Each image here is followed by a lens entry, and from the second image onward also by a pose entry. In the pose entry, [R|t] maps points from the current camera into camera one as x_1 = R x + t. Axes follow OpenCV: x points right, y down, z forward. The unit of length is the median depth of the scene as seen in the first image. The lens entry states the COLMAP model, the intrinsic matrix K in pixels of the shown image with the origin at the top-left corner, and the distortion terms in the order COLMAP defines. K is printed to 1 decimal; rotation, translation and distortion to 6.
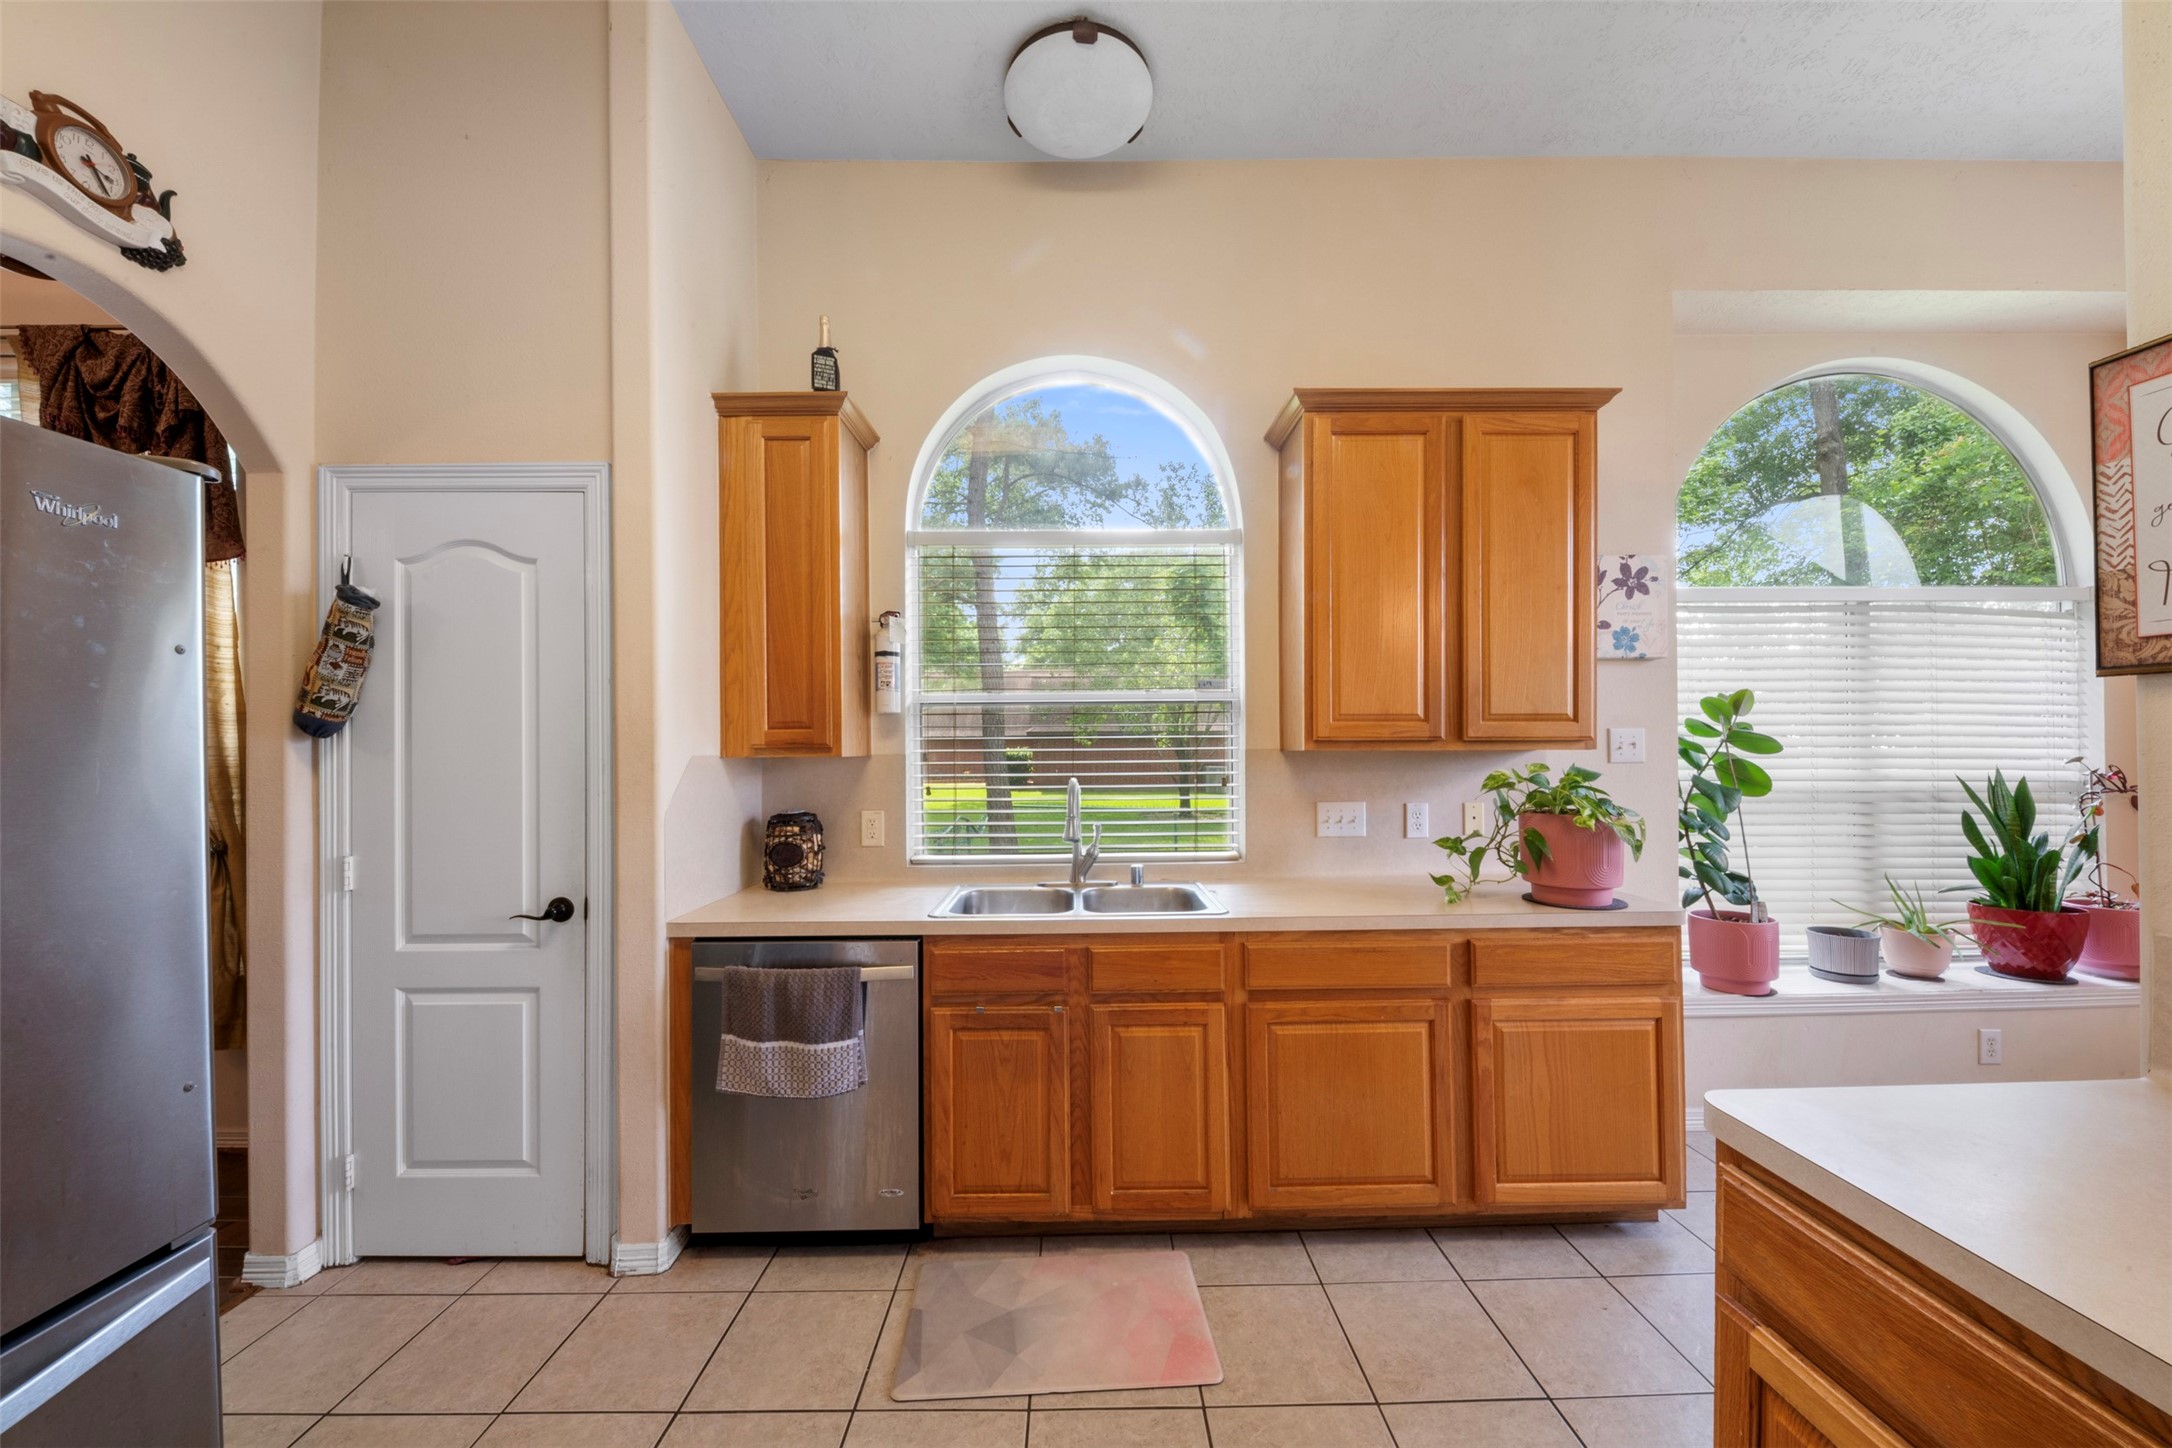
lens RADIAL K [[757.0, 0, 1098.7], [0, 757.0, 758.0], [0, 0, 1]] dist [-0.006085, -0.001694]
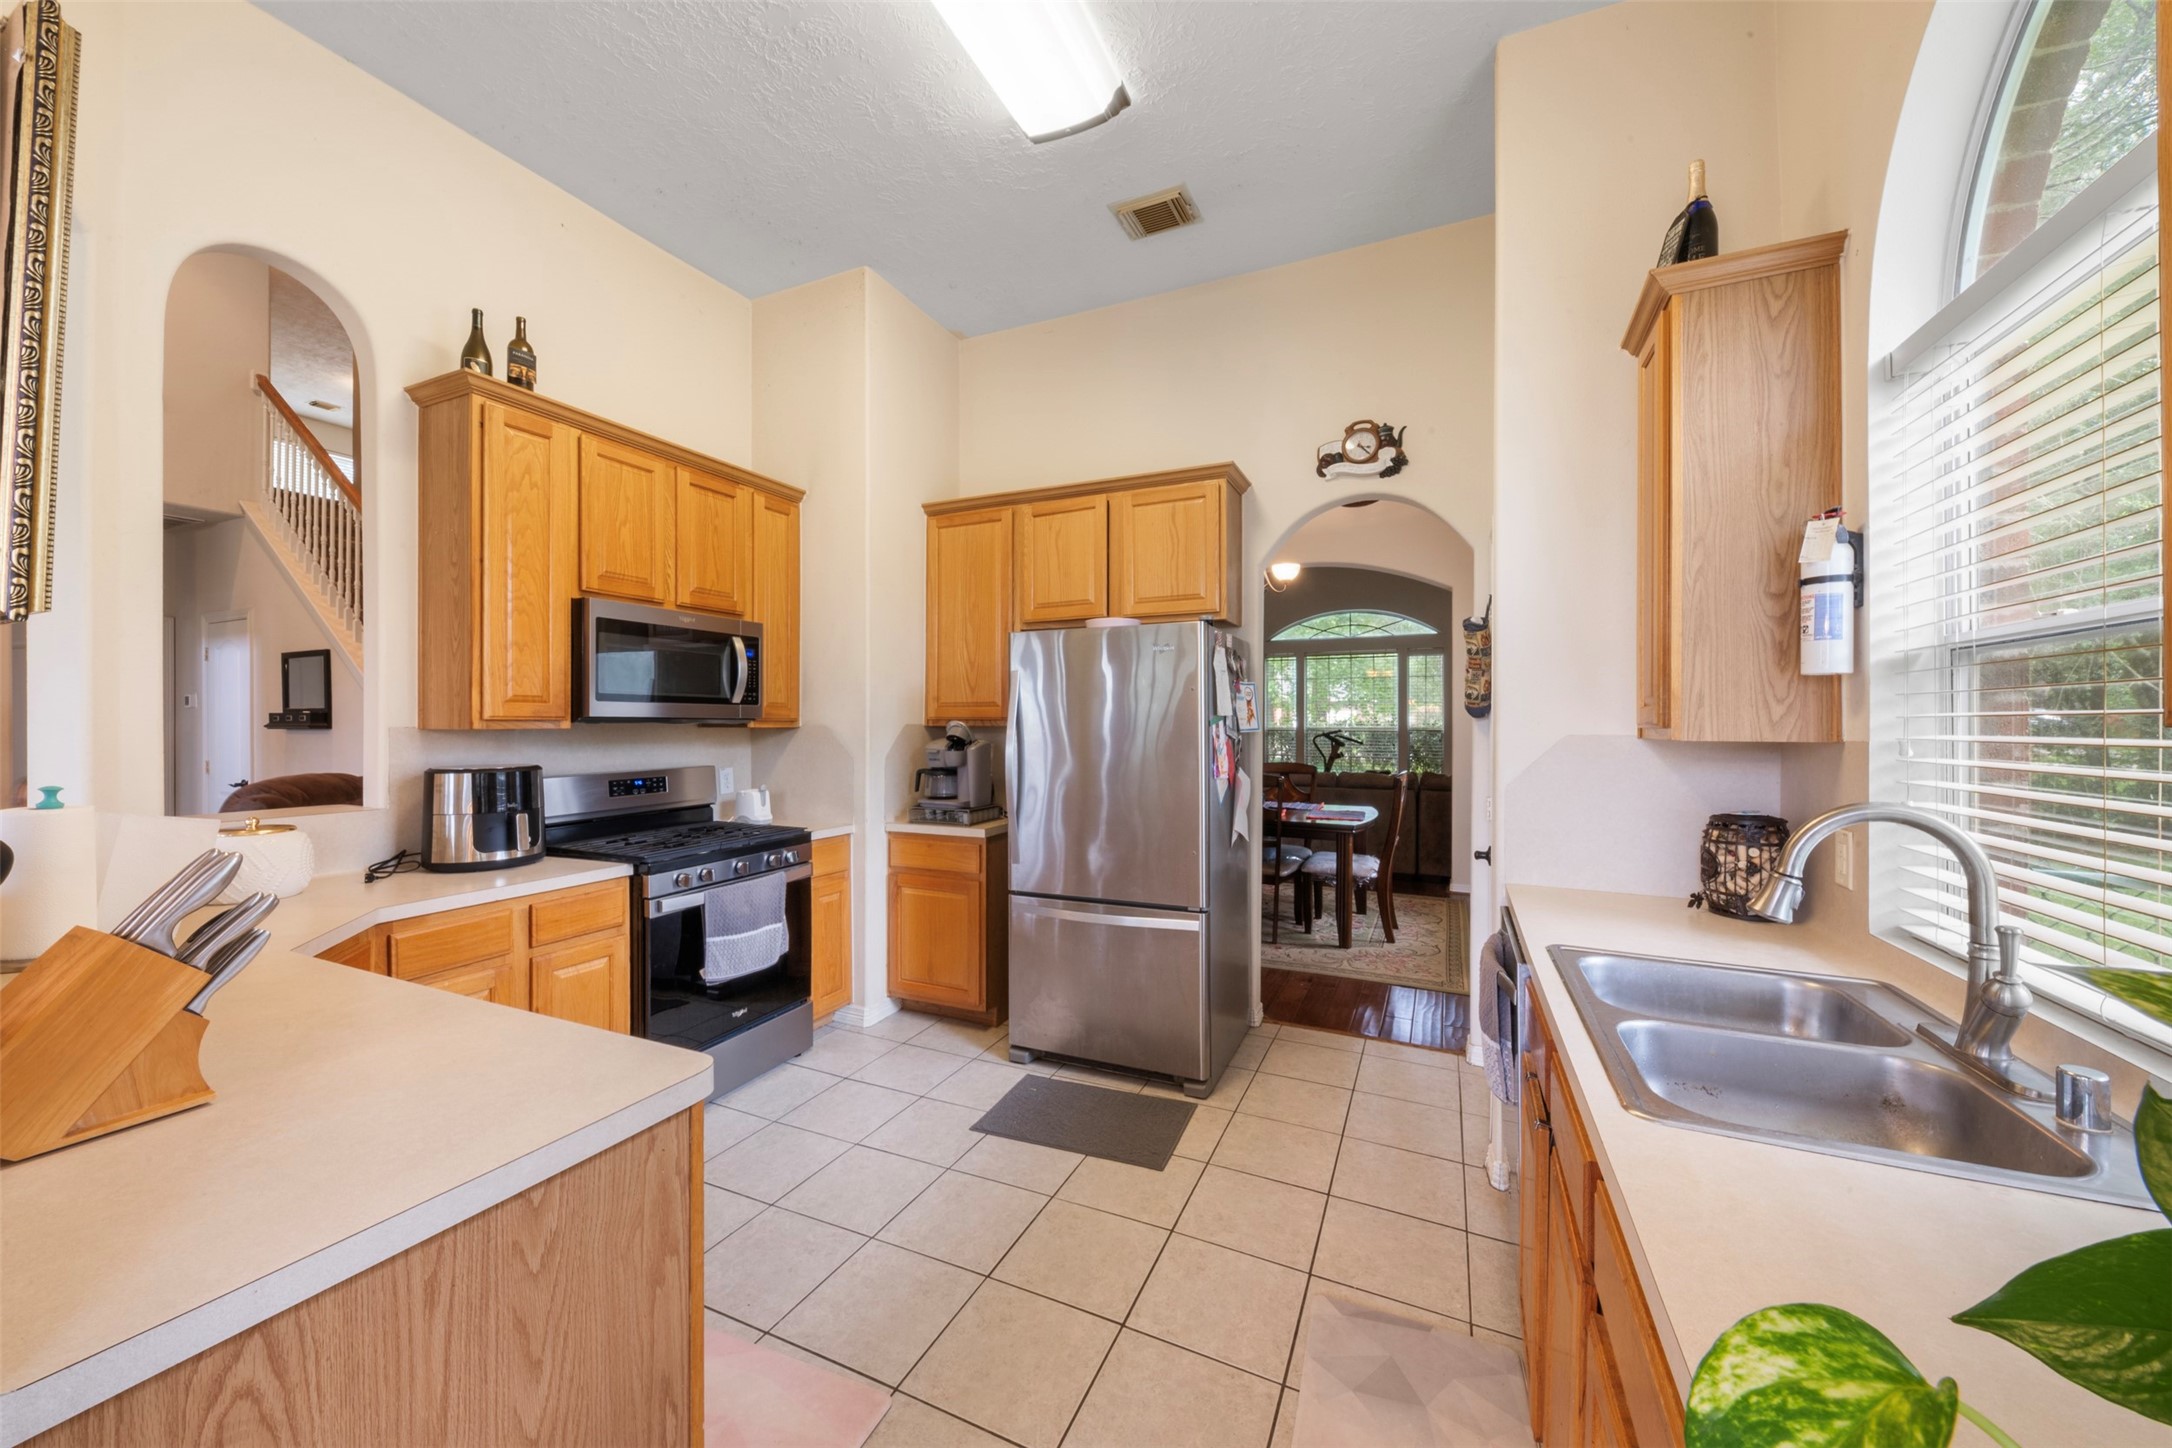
lens RADIAL K [[757.0, 0, 1086.4], [0, 757.0, 730.2], [0, 0, 1]] dist [-0.006085, -0.001694]
pose [[-0.434566, 0.021458, -0.900384, 0.540557], [0.006177, 0.999764, 0.020845, -0.025186], [0.900619, 0.003497, -0.434596, 0.710679]]
